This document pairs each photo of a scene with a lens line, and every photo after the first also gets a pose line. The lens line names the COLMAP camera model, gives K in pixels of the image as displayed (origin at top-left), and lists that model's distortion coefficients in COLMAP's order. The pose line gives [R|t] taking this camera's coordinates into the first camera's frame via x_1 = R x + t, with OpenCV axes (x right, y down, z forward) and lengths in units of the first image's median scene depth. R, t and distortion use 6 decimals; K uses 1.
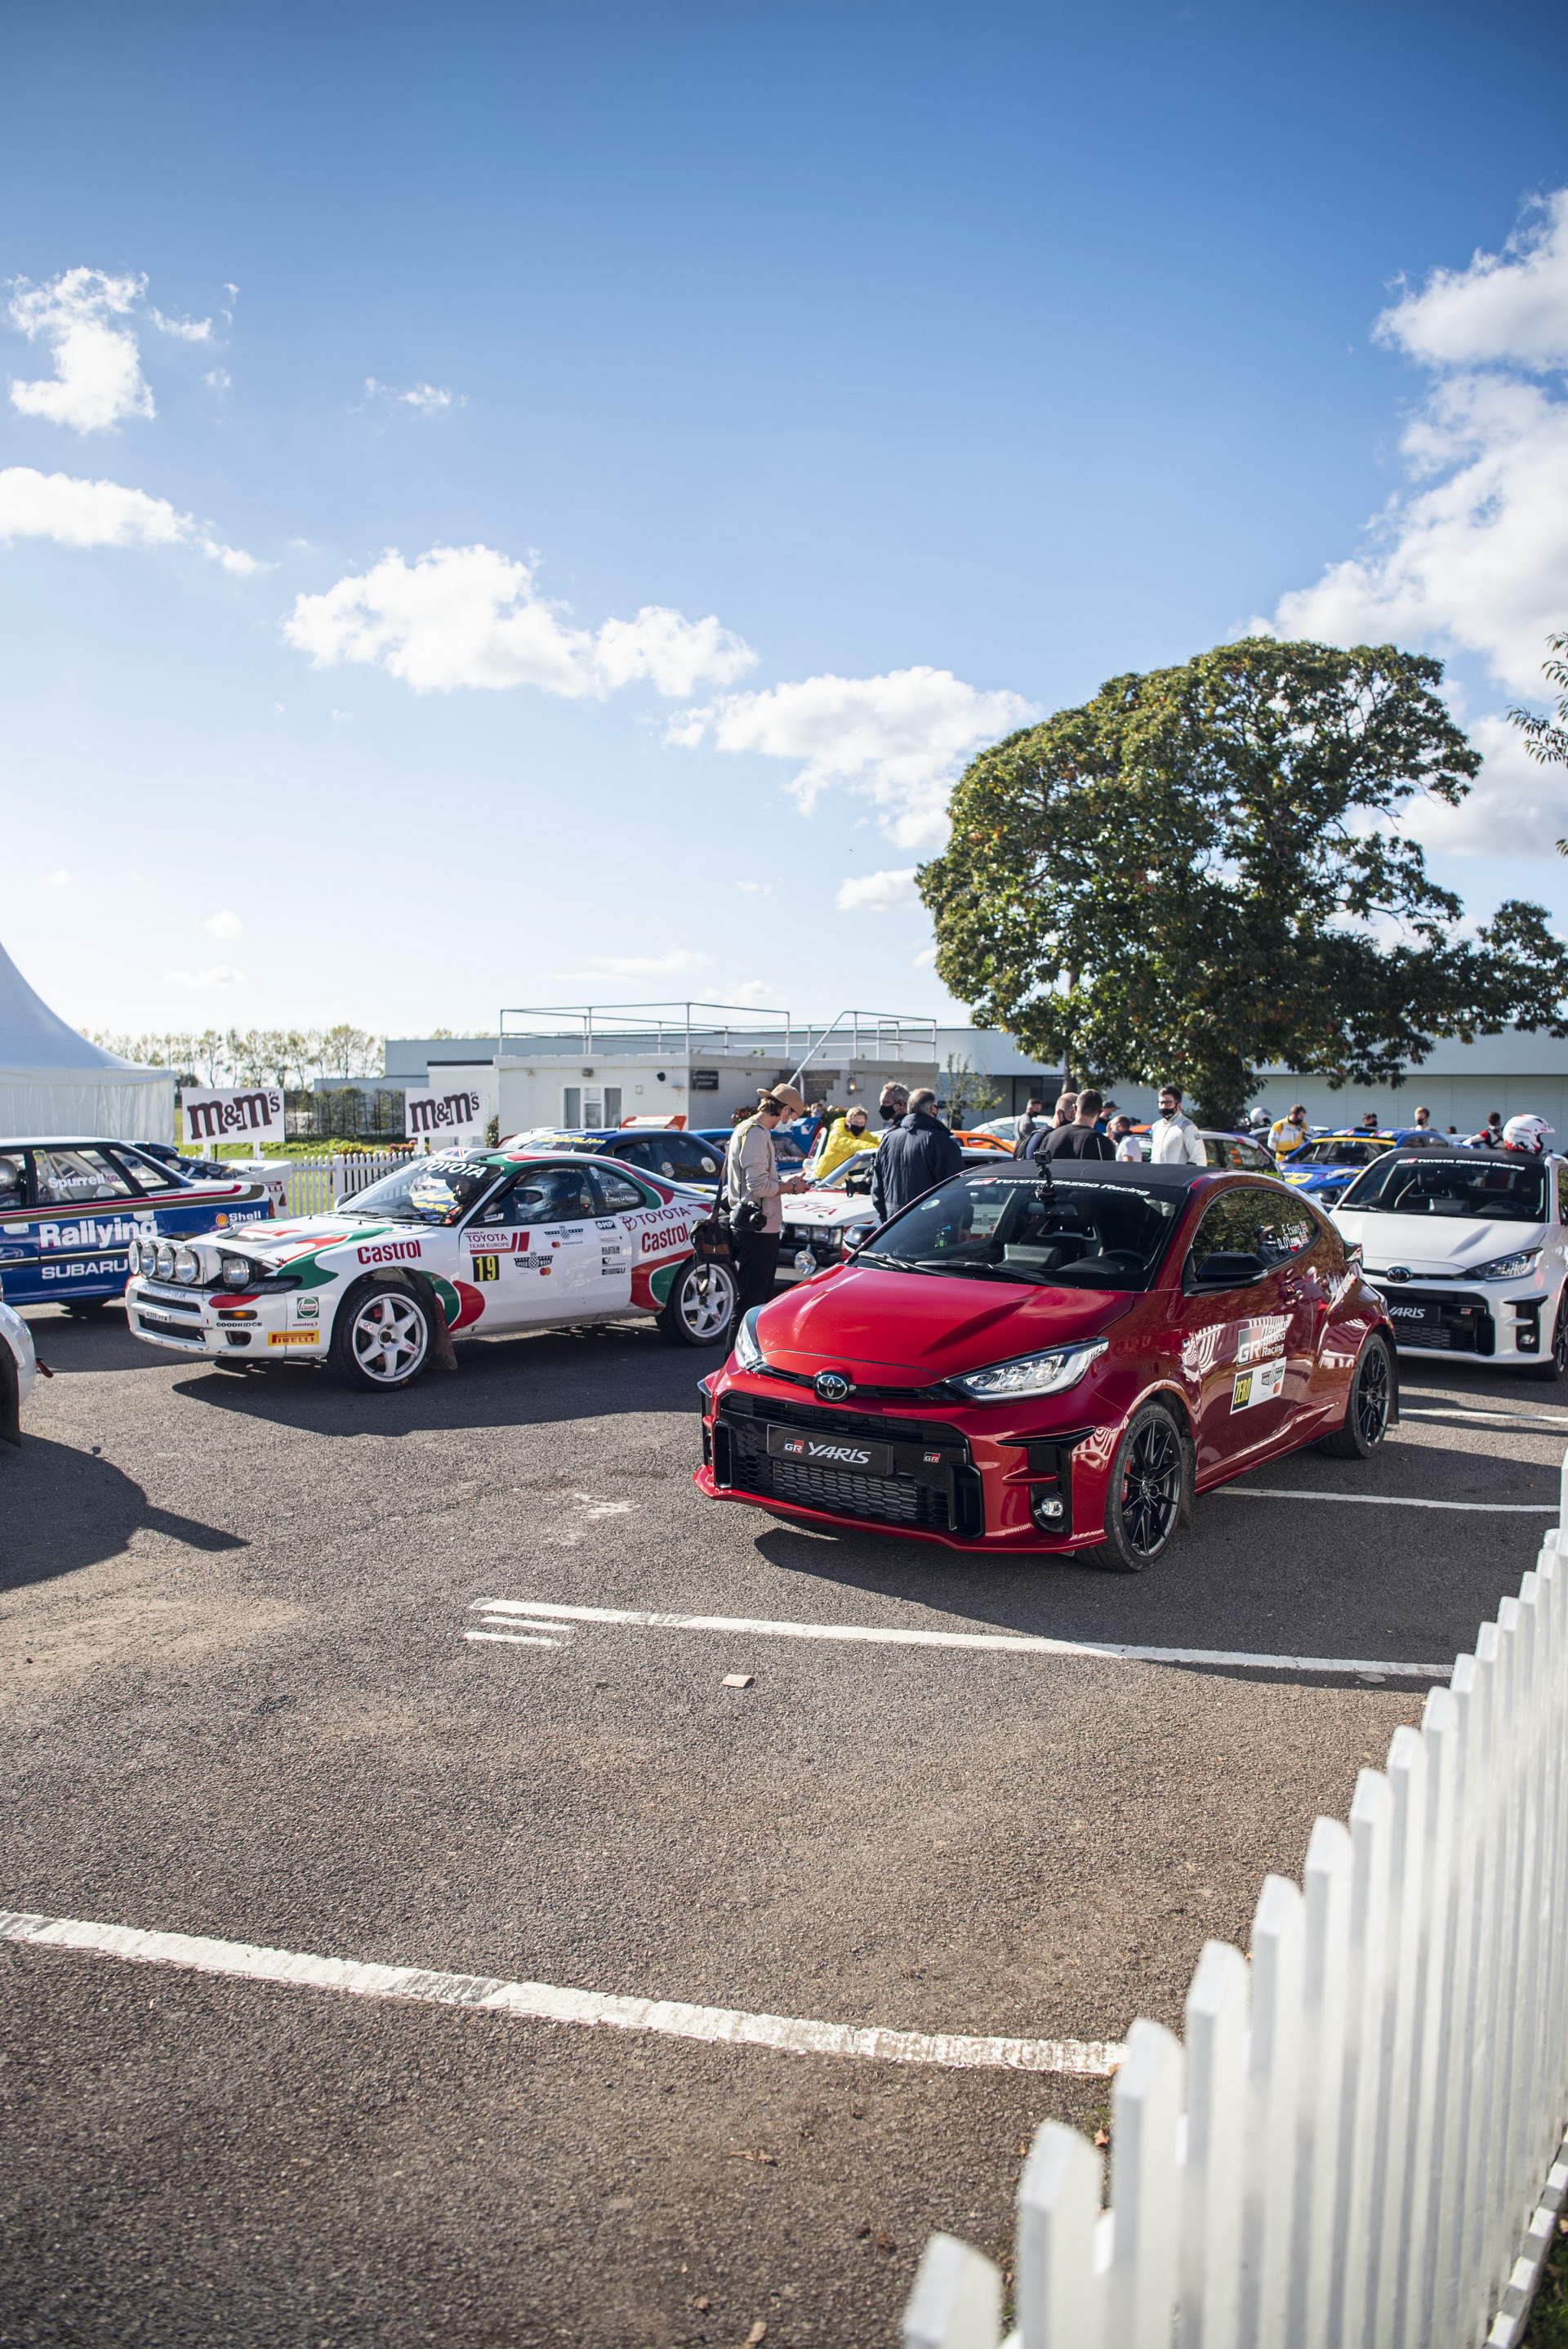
lens RADIAL K [[1471.6, 0, 786.0], [0, 1471.6, 1207.5], [0, 0, 1]] dist [-0.059520, 0.004445]
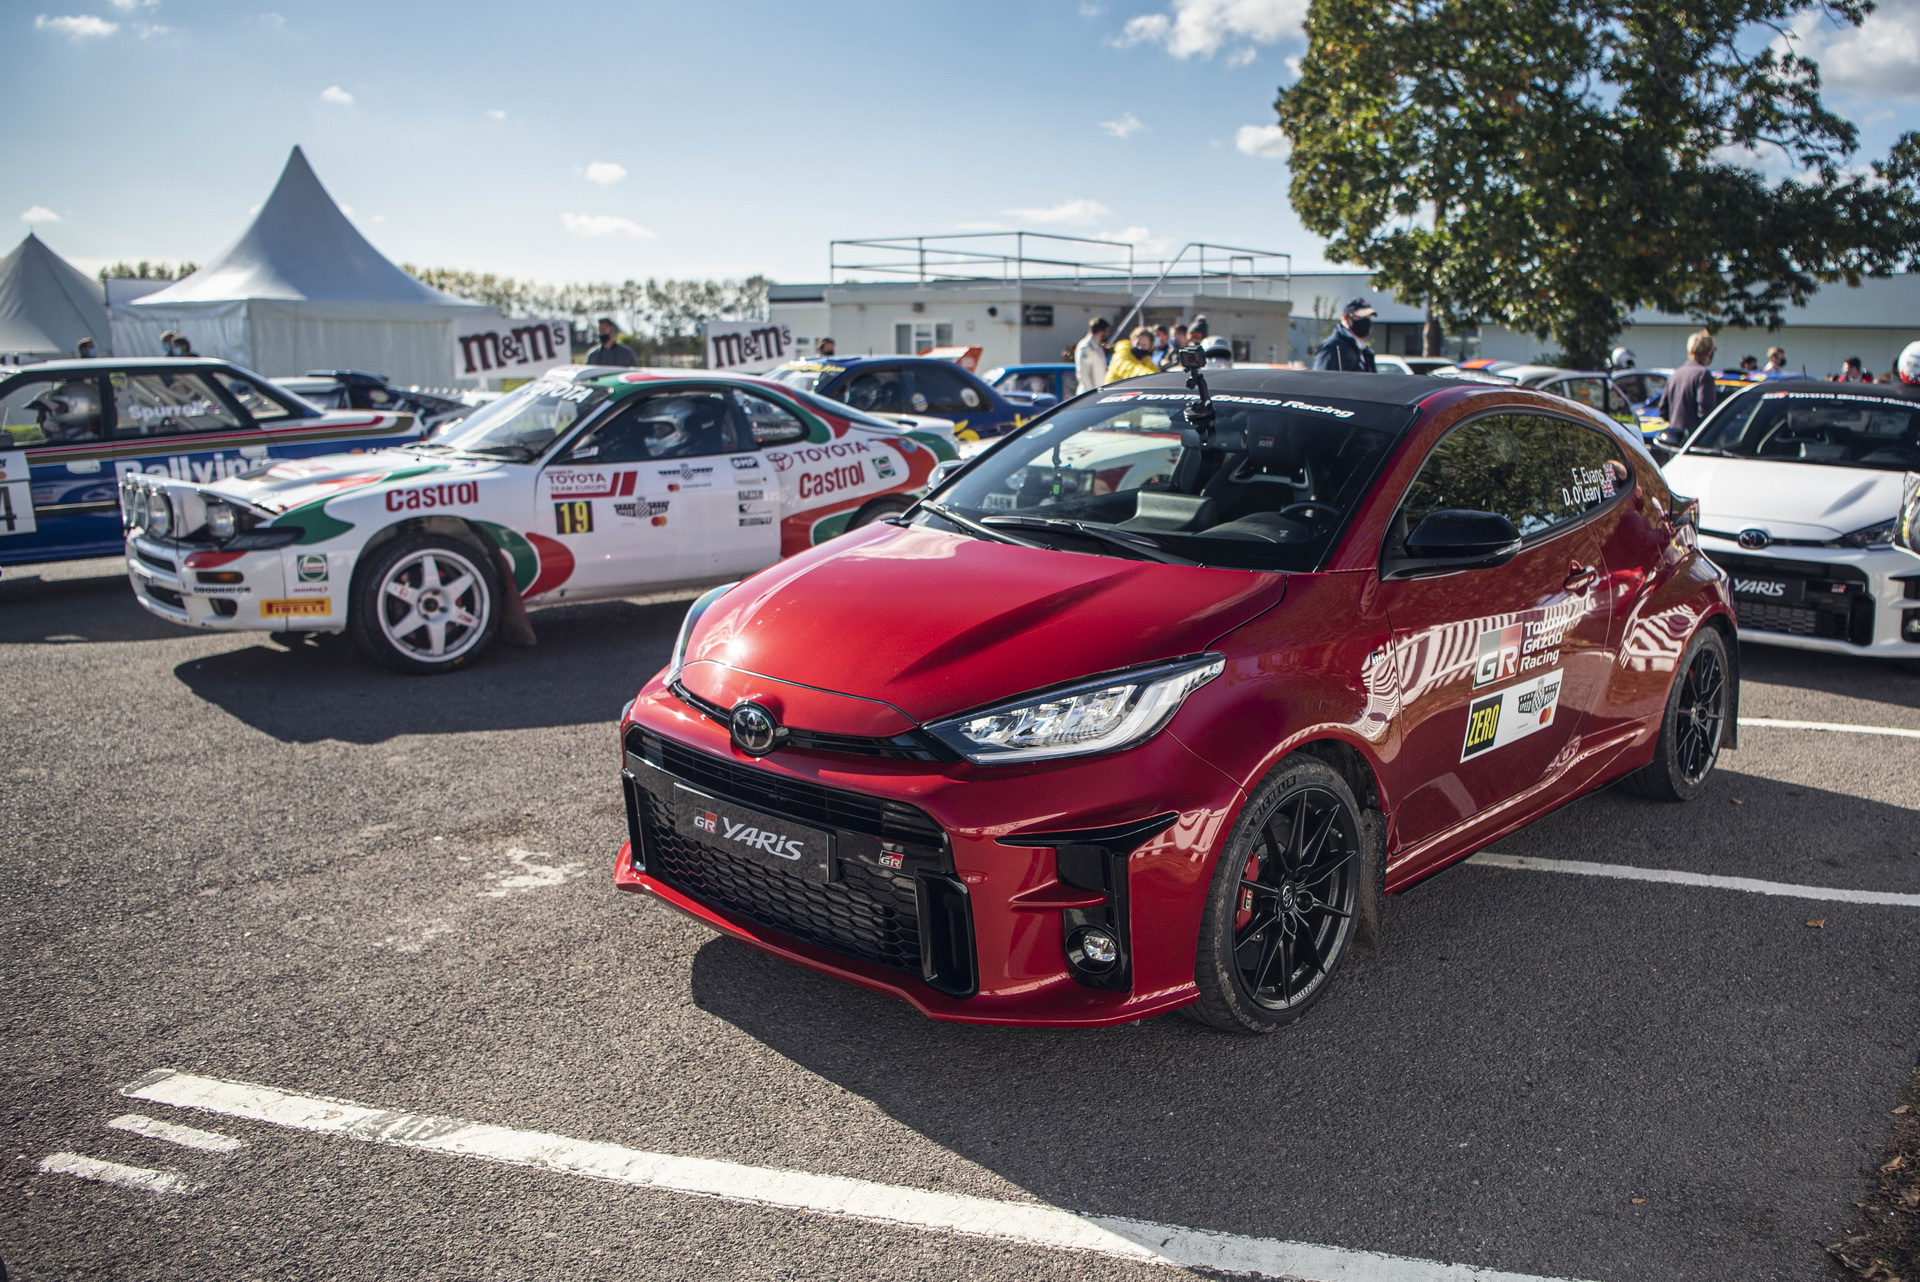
lens RADIAL K [[1472.9, 0, 1088.7], [0, 1472.9, 645.5], [0, 0, 1]] dist [-0.066731, 0.012944]
pose [[0.999239, 0.013820, -0.036462, 0.097672], [-0.008948, 0.991399, 0.130566, 0.004742], [0.037953, -0.130141, 0.990769, 0.216681]]
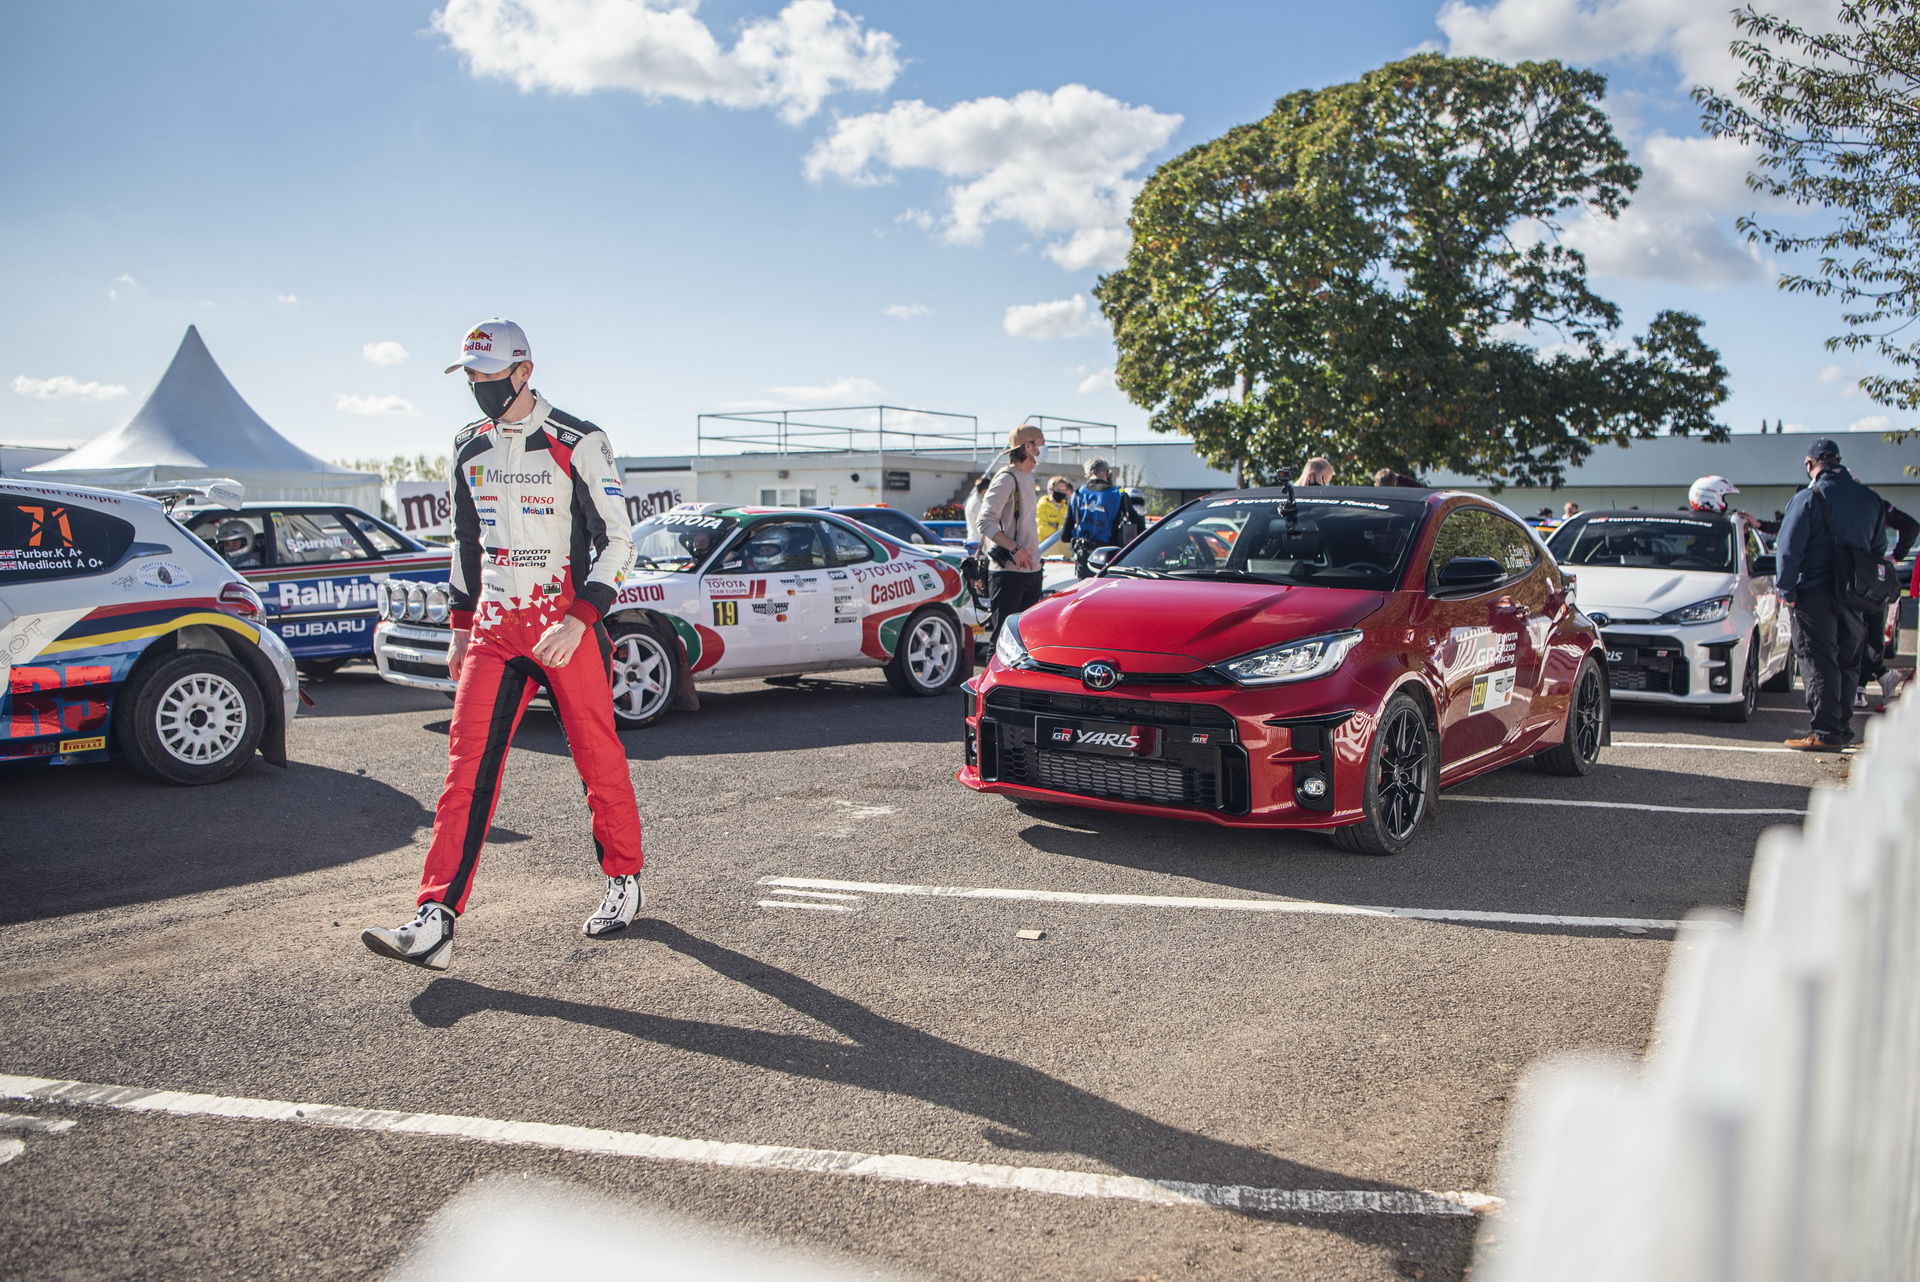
lens RADIAL K [[1409.4, 0, 996.0], [0, 1409.4, 644.2], [0, 0, 1]] dist [-0.047668, 0.001852]
pose [[0.999803, -0.003822, 0.019492, -0.031786], [0.003370, 0.999727, 0.023139, 0.039507], [-0.019575, -0.023069, 0.999542, 0.003487]]
